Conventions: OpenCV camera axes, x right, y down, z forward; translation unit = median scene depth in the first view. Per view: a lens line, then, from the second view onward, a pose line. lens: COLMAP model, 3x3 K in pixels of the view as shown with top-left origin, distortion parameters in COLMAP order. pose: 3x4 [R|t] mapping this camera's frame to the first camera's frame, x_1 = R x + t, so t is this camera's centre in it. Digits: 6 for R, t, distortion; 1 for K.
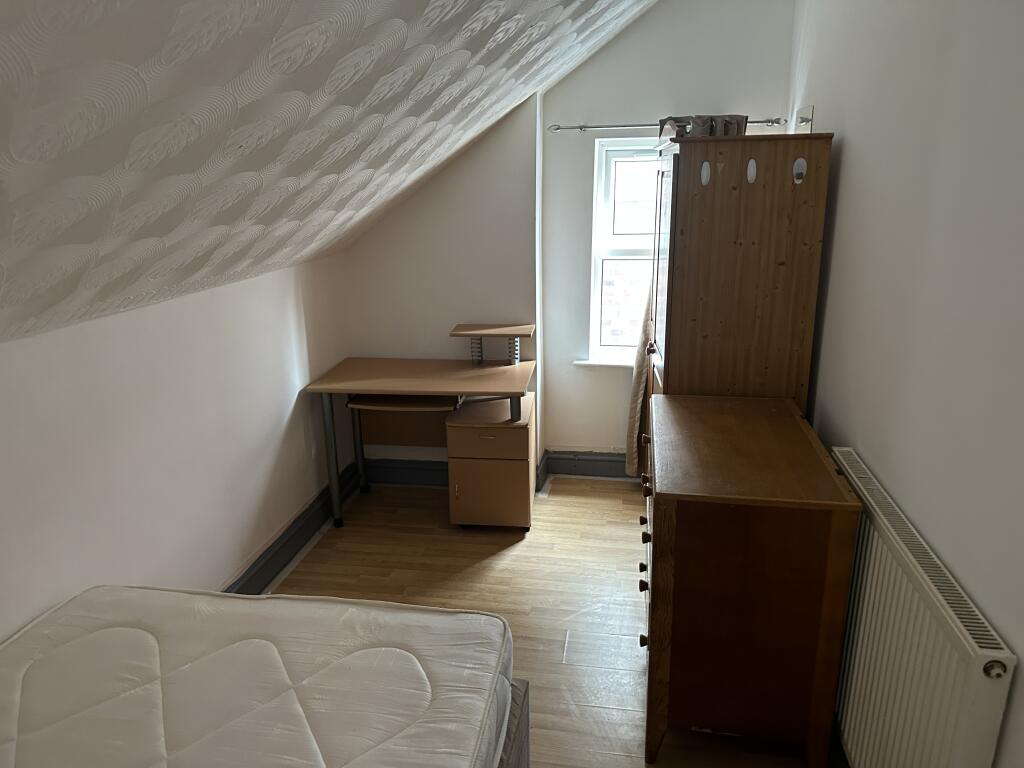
lens RADIAL K [[698.4, 0, 512.0], [0, 698.4, 384.0], [0, 0, 1]] dist [0.003403, 0.000438]
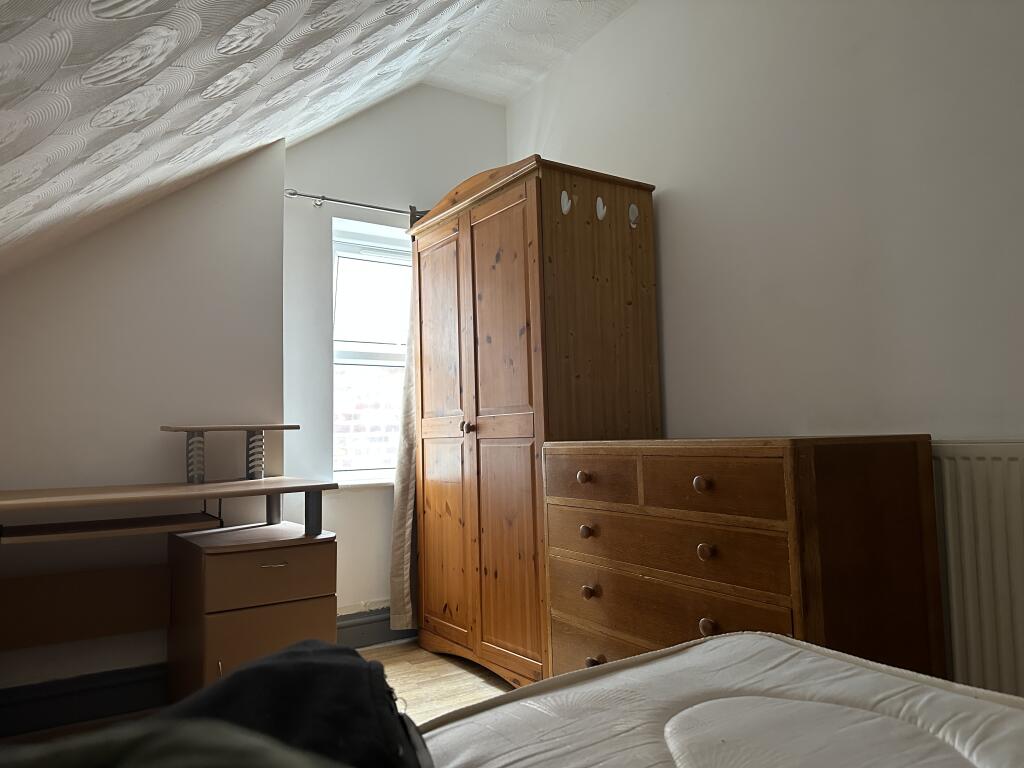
lens RADIAL K [[700.6, 0, 512.3], [0, 700.6, 400.7], [0, 0, 1]] dist [0.209934, -0.186038]
pose [[0.725826, 0.043604, 0.686495, -0.406961], [0.207481, 0.937632, -0.278924, 0.197749], [-0.655841, 0.344885, 0.671511, 0.455689]]
